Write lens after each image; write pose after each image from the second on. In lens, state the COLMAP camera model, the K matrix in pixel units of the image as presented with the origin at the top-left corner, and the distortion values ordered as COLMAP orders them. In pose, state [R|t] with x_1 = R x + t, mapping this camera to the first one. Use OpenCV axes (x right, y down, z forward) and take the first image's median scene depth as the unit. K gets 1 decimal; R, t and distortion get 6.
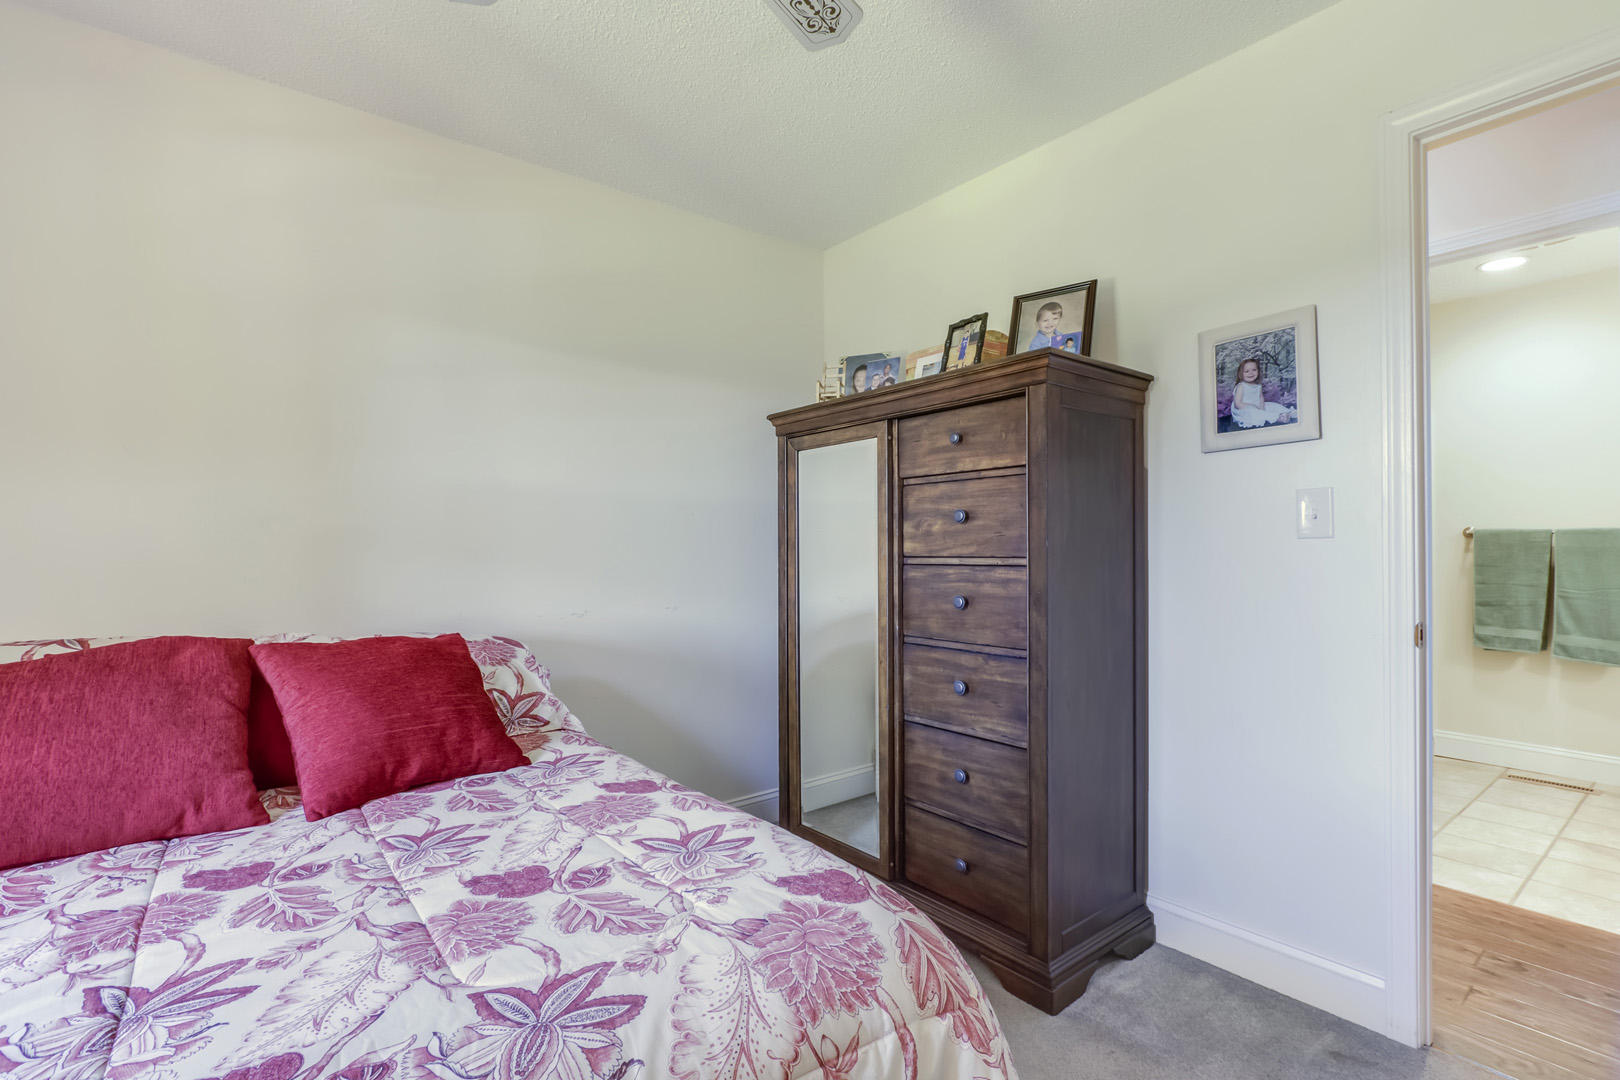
lens RADIAL K [[756.6, 0, 807.2], [0, 756.6, 547.3], [0, 0, 1]] dist [-0.020066, 0.008515]
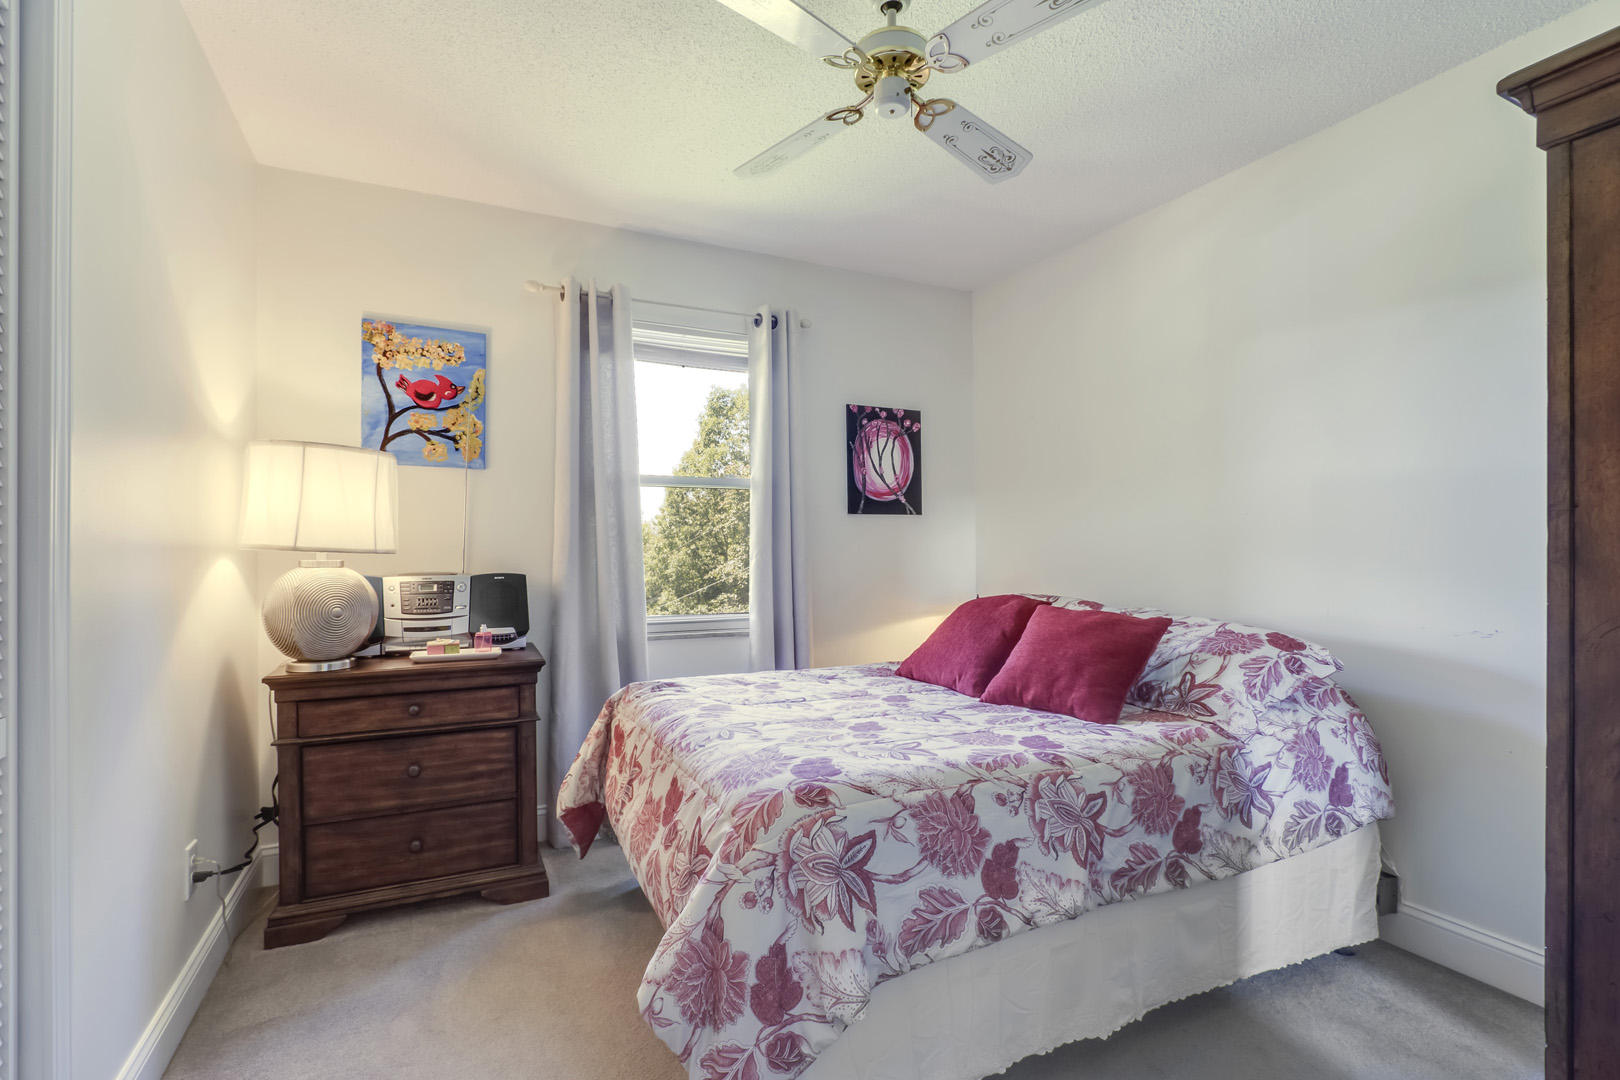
lens RADIAL K [[756.6, 0, 807.2], [0, 756.6, 547.3], [0, 0, 1]] dist [-0.020066, 0.008515]
pose [[-0.209738, 0.003420, -0.977752, 1.116556], [0.002020, 0.999993, 0.003064, -0.005004], [0.977755, -0.001333, -0.209744, 0.948021]]
